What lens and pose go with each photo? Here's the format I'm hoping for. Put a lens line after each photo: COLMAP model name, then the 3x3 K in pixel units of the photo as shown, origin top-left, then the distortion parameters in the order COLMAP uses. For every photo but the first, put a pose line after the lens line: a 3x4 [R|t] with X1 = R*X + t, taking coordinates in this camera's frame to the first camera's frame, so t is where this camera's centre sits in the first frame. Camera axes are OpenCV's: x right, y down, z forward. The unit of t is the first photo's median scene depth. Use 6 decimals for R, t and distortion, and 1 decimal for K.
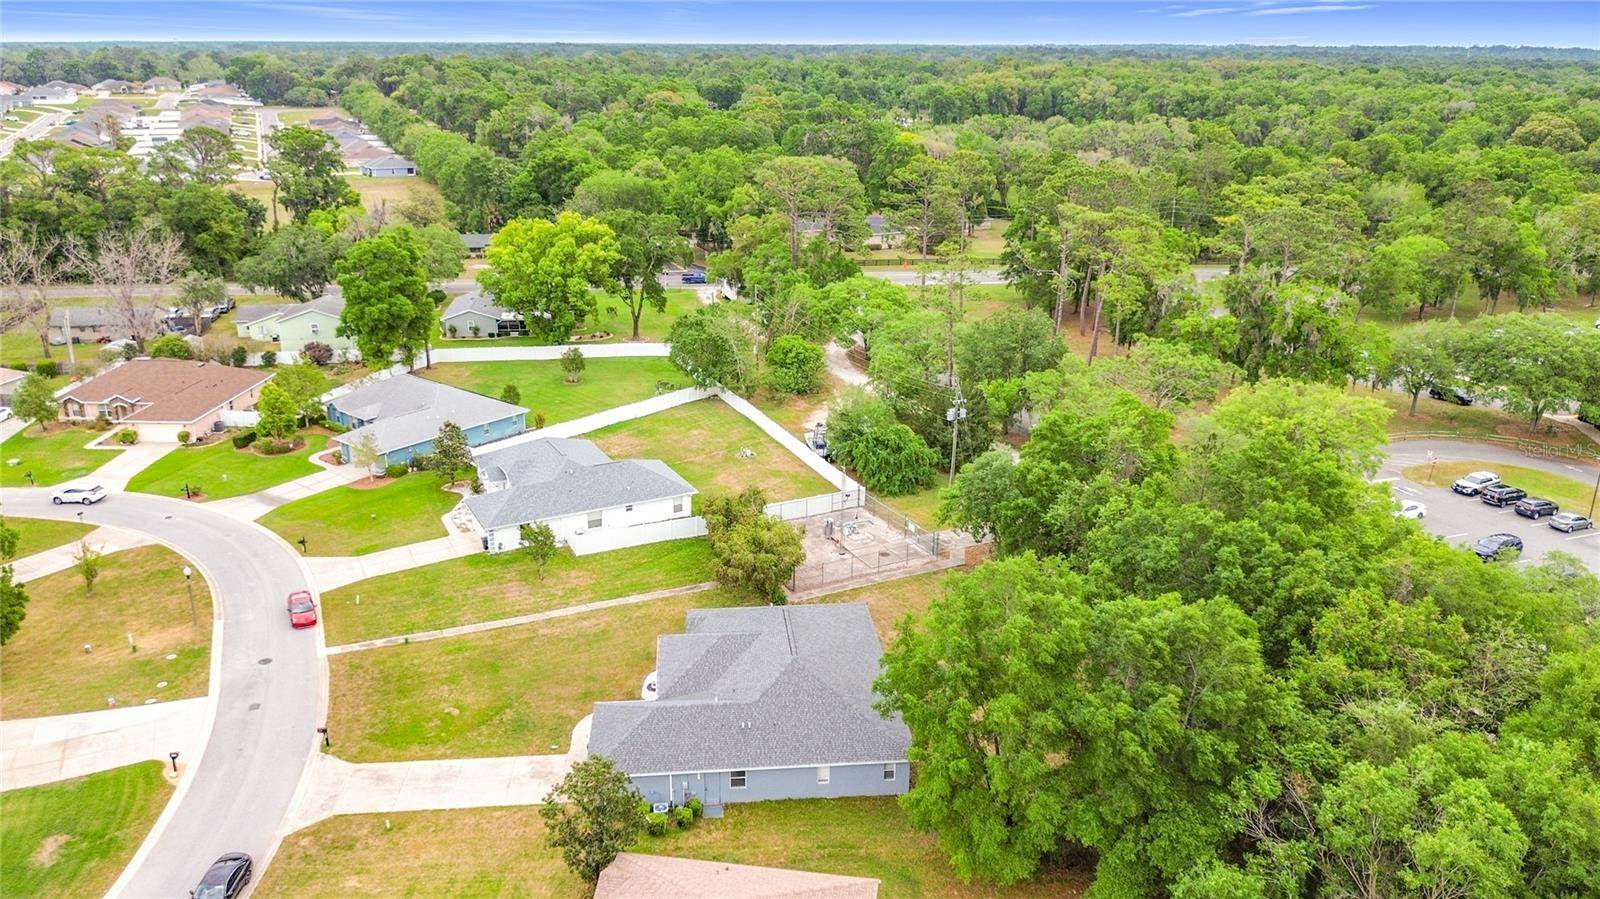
lens RADIAL K [[1169.6, 0, 800.0], [0, 1169.6, 449.5], [0, 0, 1]] dist [0.079854, -0.109938]
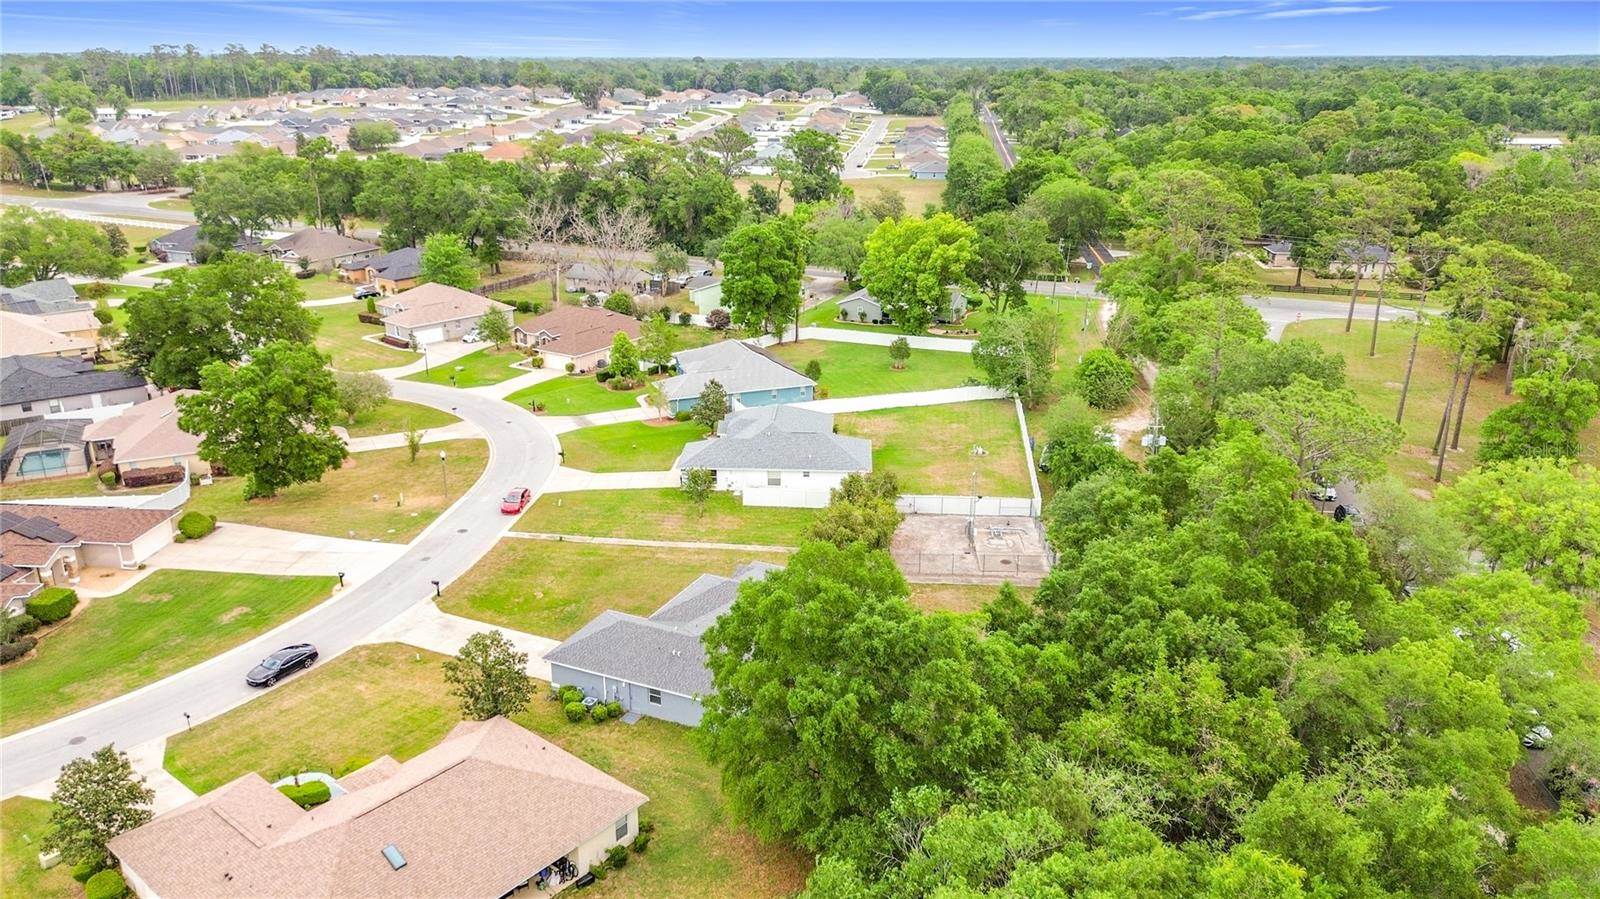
lens RADIAL K [[1133.4, 0, 800.0], [0, 1133.4, 449.5], [0, 0, 1]] dist [0.190083, -0.552346]
pose [[0.868555, 0.160992, -0.468714, 0.233651], [-0.162554, 0.985989, 0.037442, -0.008306], [0.468175, 0.043671, 0.882556, 0.033294]]
